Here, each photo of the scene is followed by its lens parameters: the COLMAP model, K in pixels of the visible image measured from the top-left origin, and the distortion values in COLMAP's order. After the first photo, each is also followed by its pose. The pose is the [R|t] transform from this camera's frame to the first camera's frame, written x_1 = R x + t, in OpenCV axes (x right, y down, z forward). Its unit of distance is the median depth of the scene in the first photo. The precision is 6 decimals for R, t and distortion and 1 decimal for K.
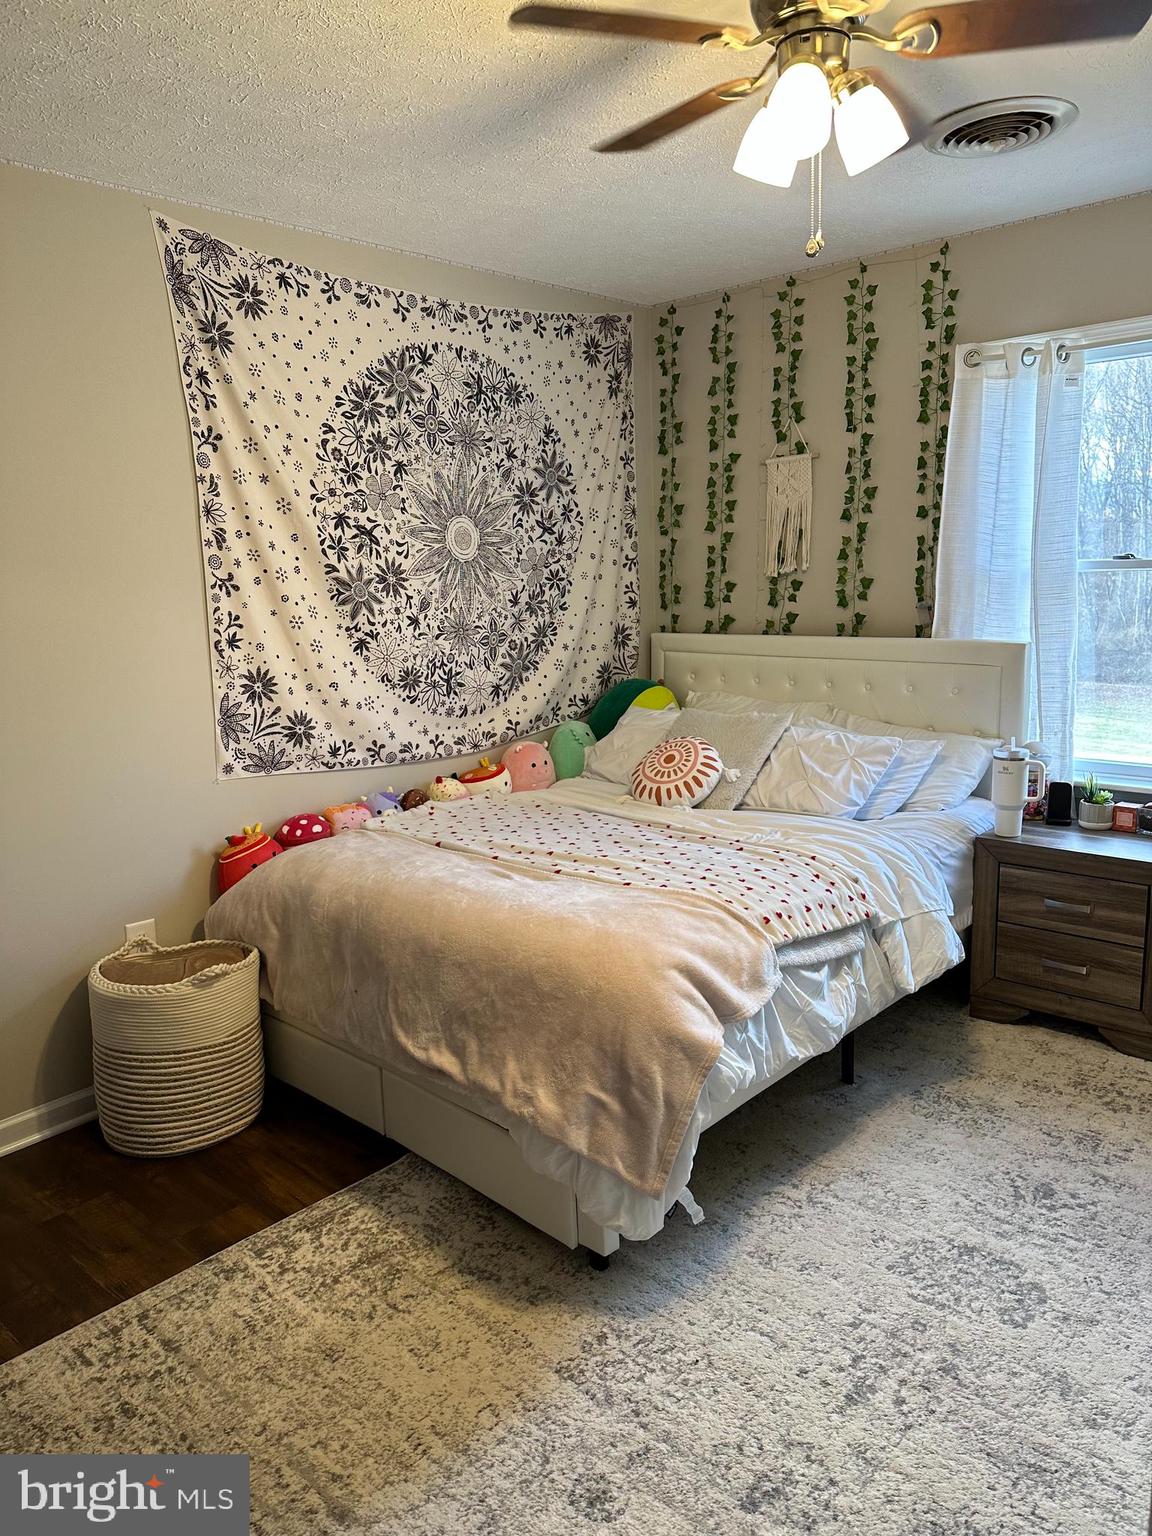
lens RADIAL K [[1069.9, 0, 563.2], [0, 1069.9, 775.8], [0, 0, 1]] dist [0.044385, -0.044624]
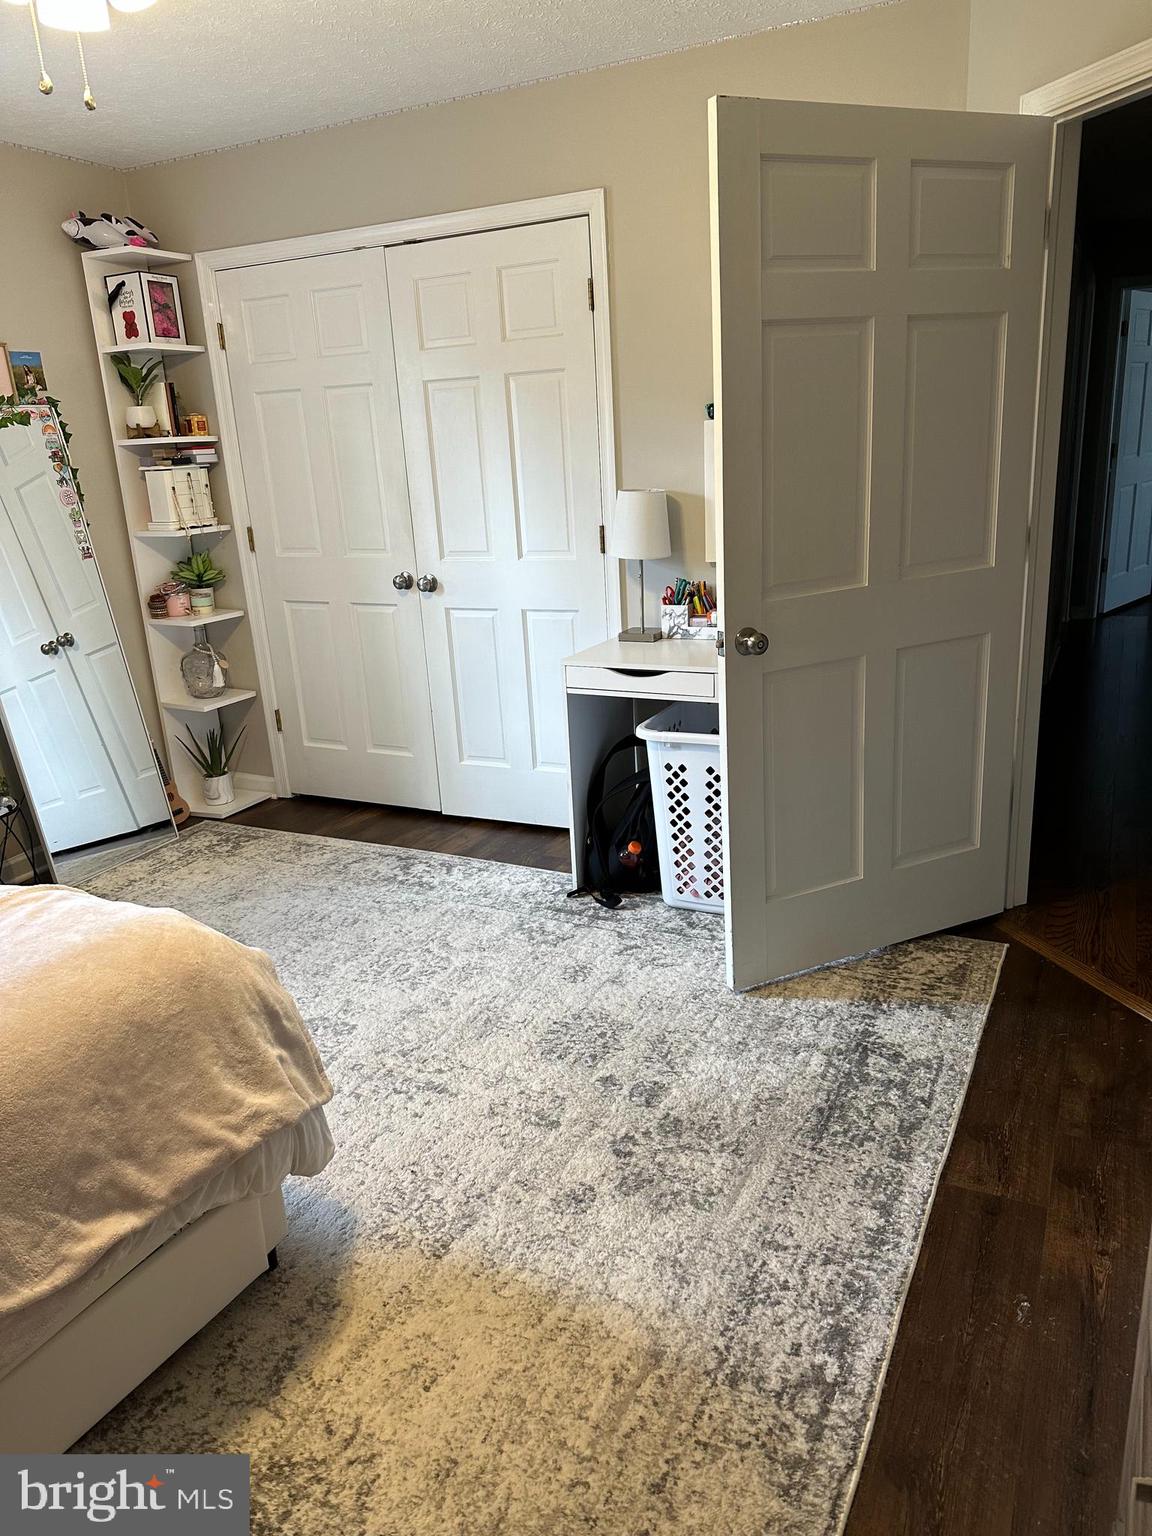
lens RADIAL K [[1069.9, 0, 573.0], [0, 1069.9, 764.6], [0, 0, 1]] dist [0.044385, -0.044624]
pose [[-0.268465, -0.235699, 0.934009, -0.615890], [0.249917, 0.919361, 0.303837, -0.097891], [-0.930305, 0.314994, -0.187911, 0.666126]]
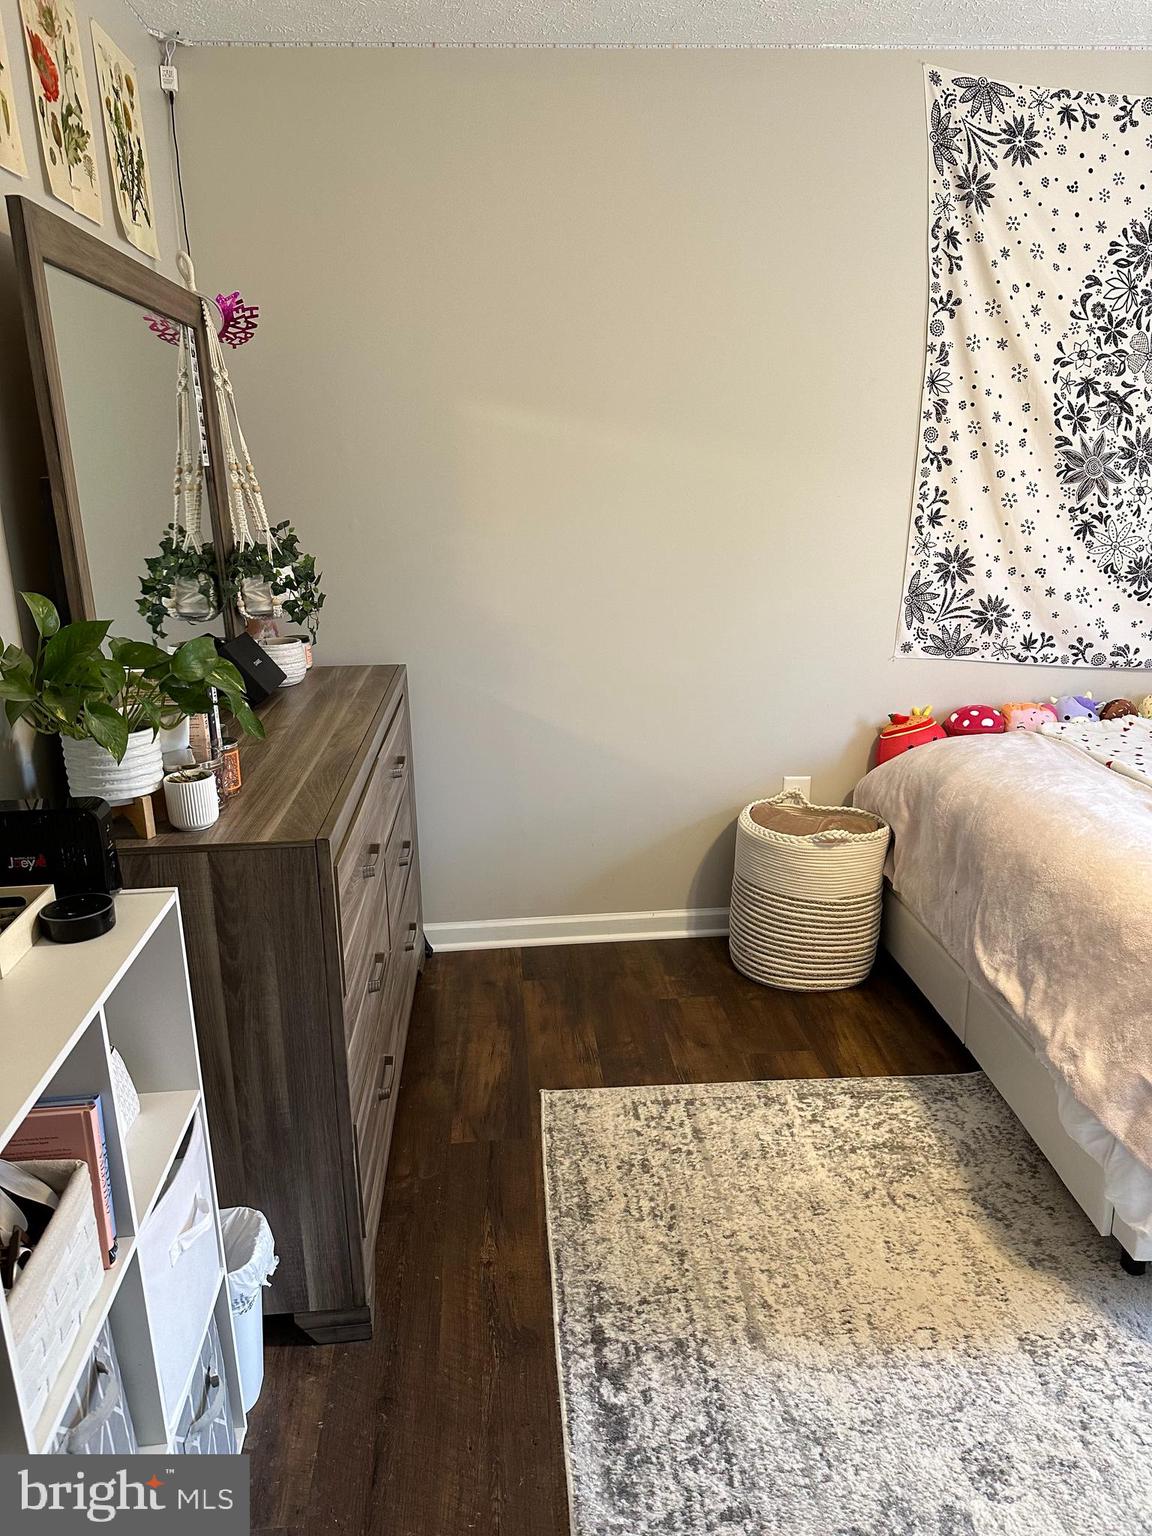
lens RADIAL K [[1069.9, 0, 582.9], [0, 1069.9, 761.2], [0, 0, 1]] dist [0.044385, -0.044624]
pose [[0.736534, 0.204179, -0.644848, 0.153480], [-0.137617, 0.978646, 0.152686, -0.015516], [0.662254, -0.023716, 0.748904, 0.051900]]
